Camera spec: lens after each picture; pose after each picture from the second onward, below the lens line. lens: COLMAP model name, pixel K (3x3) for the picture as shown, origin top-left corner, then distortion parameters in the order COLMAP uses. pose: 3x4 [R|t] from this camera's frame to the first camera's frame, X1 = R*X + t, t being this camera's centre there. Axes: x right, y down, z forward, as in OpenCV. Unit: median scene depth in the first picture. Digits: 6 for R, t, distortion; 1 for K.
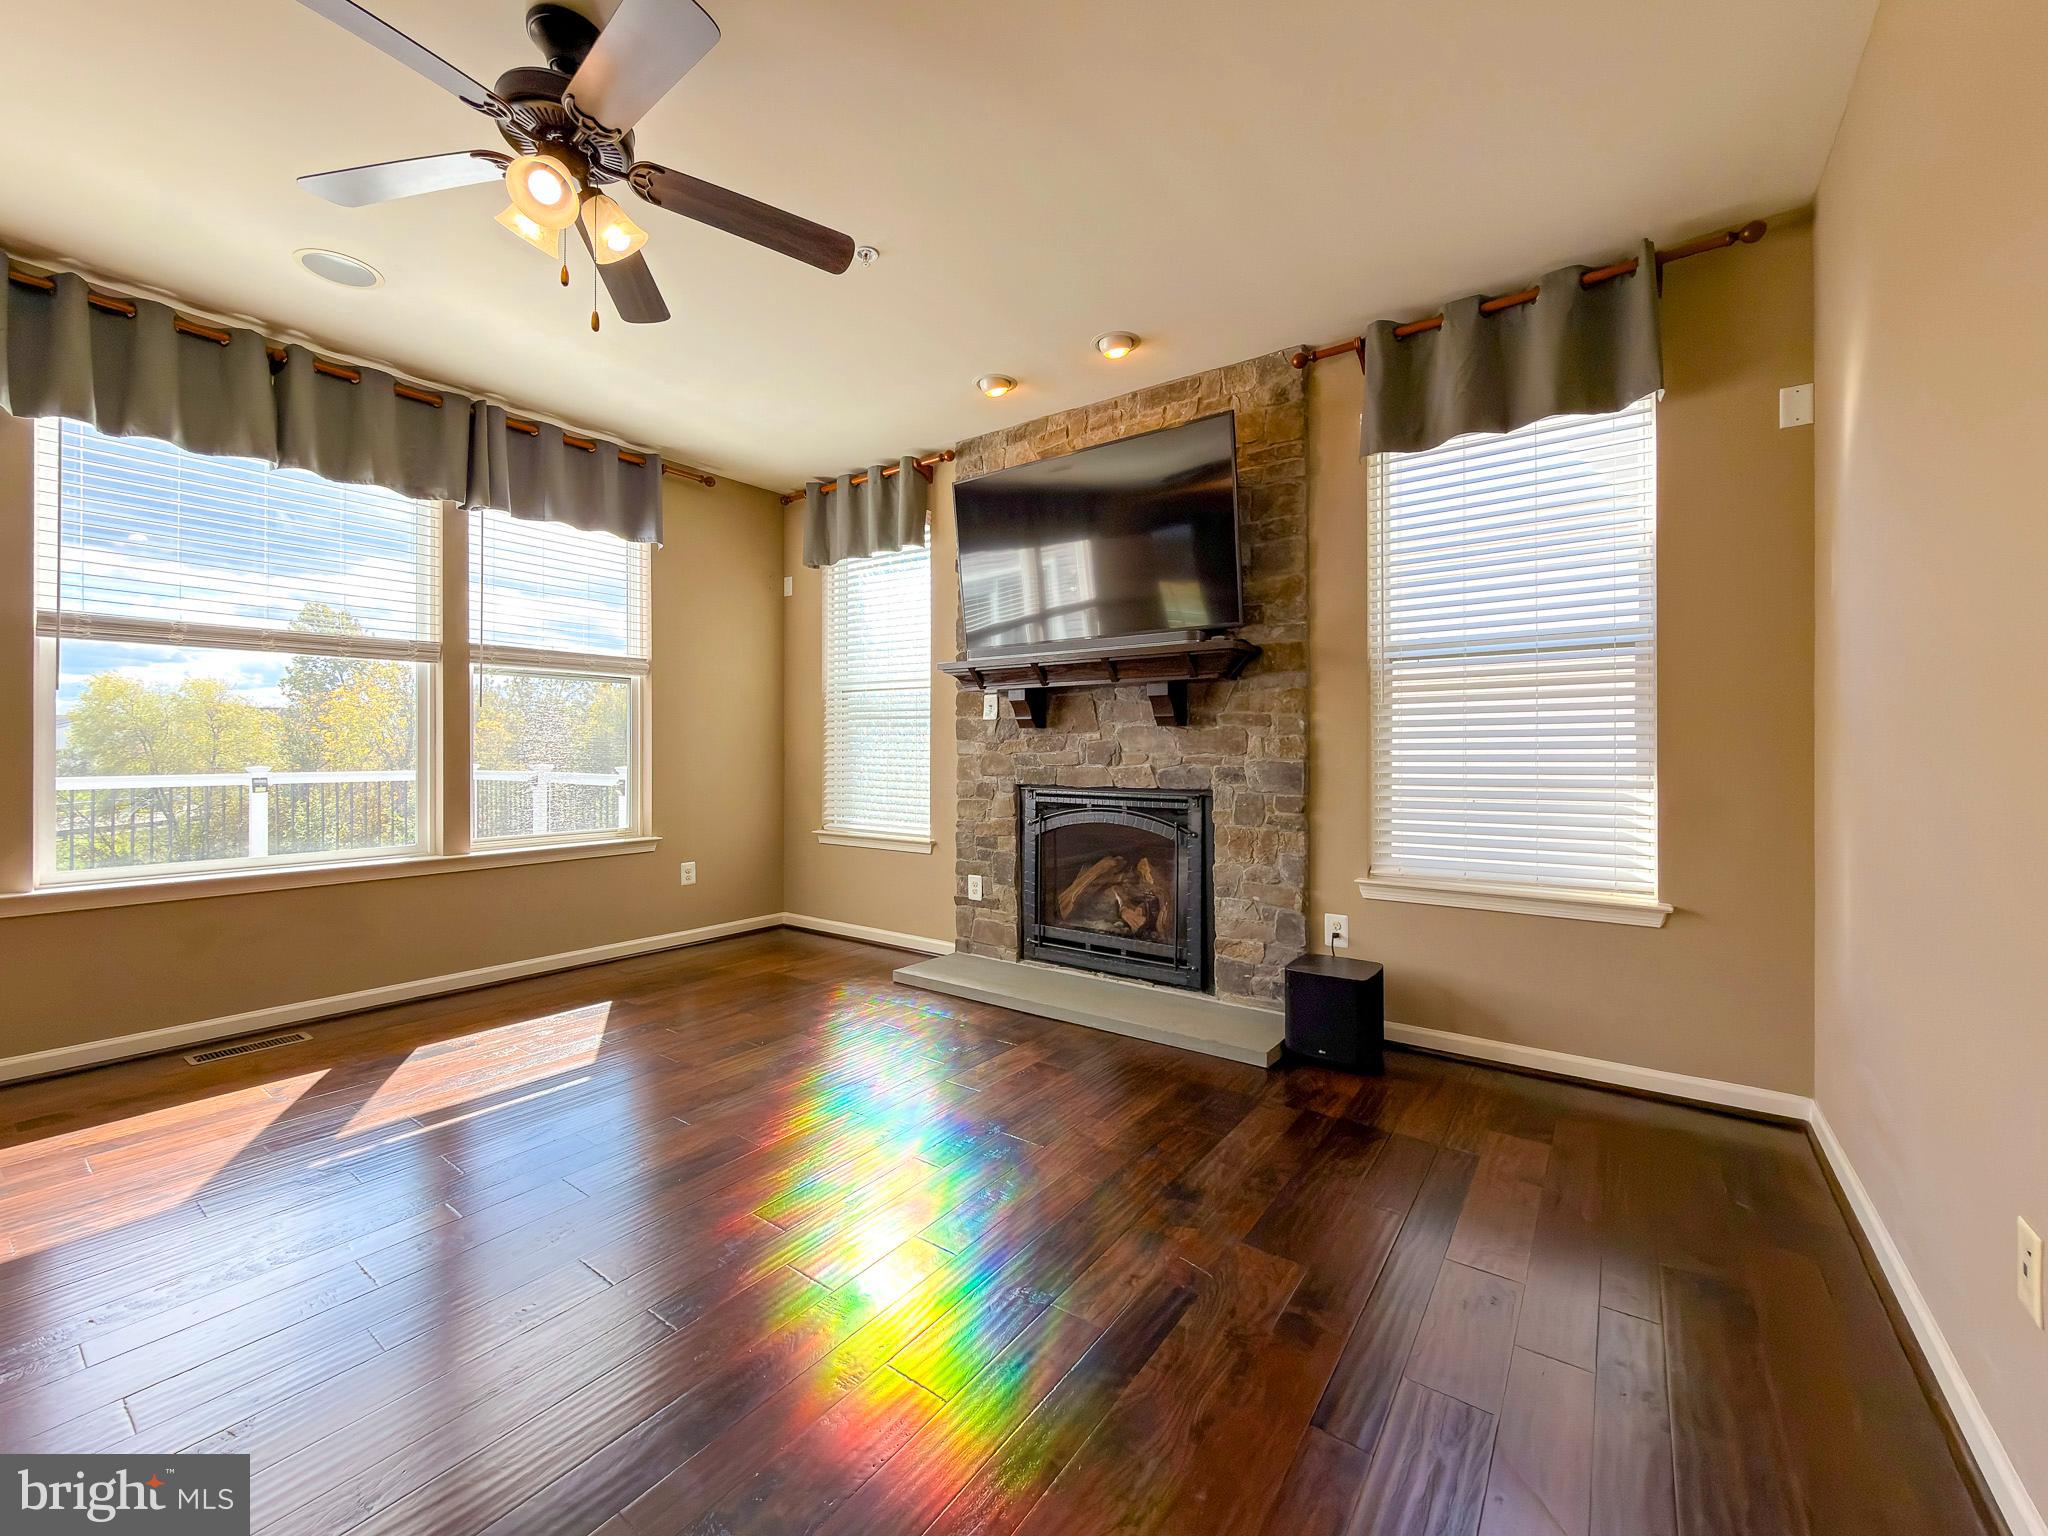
lens RADIAL K [[837.2, 0, 1031.8], [0, 837.2, 749.3], [0, 0, 1]] dist [0.002958, -0.000019]
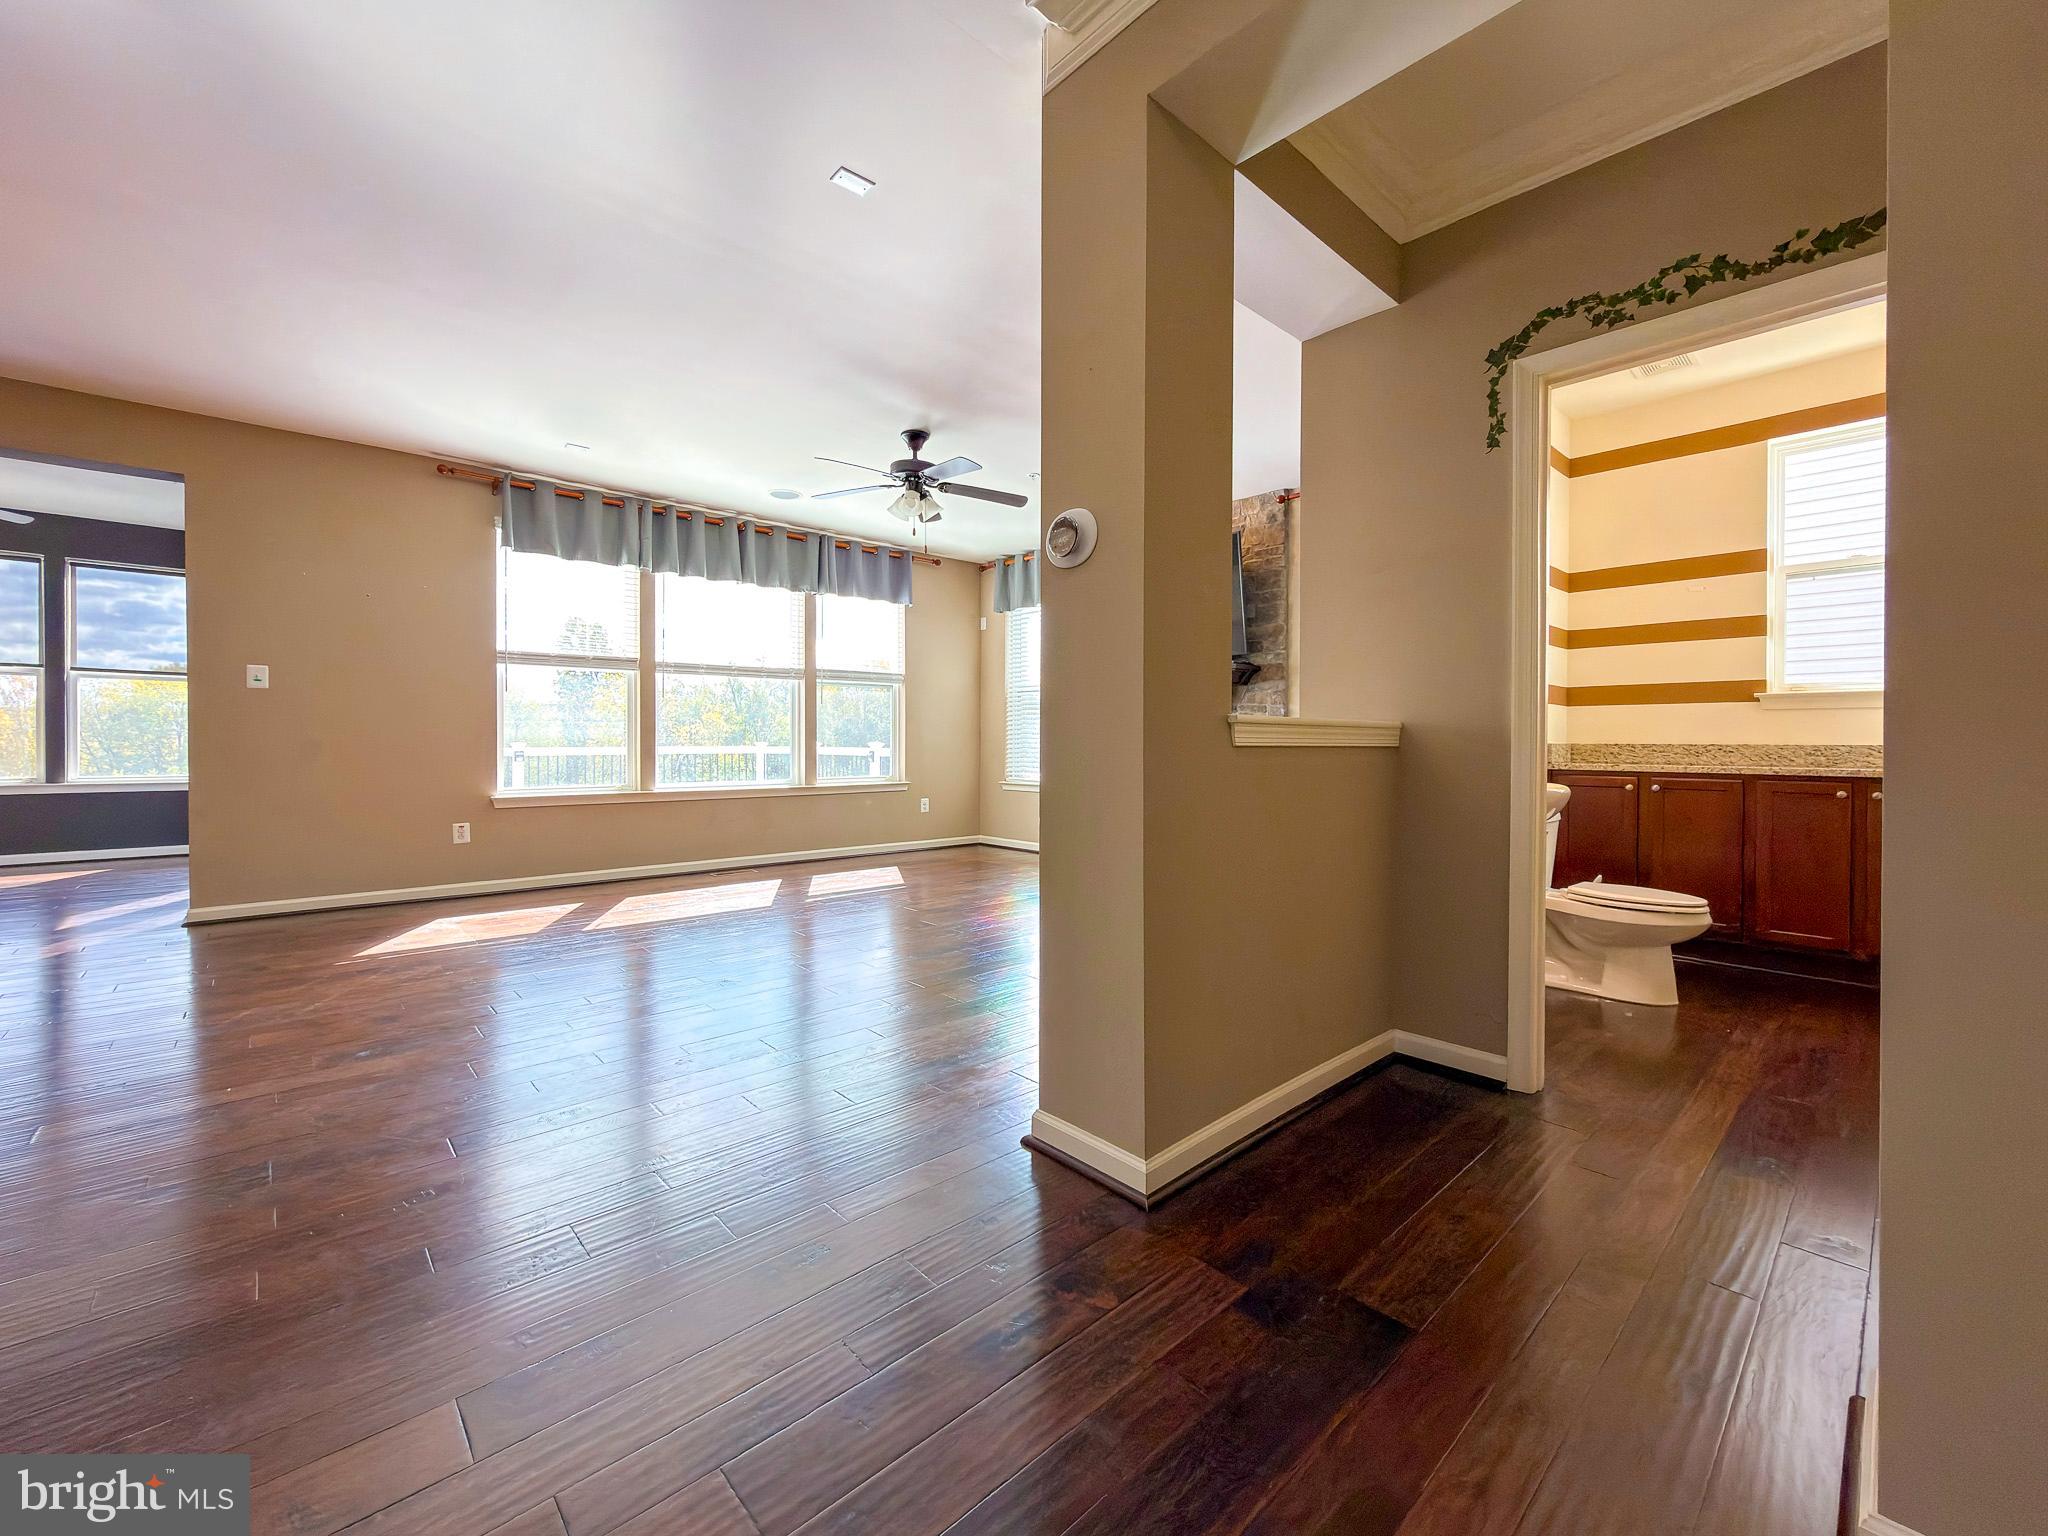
lens RADIAL K [[837.2, 0, 1026.2], [0, 837.2, 755.8], [0, 0, 1]] dist [0.002958, -0.000019]
pose [[0.979135, 0.006179, -0.203116, 0.138467], [-0.002432, 0.999822, 0.018689, 0.026563], [0.203195, -0.017805, 0.978976, -0.685487]]
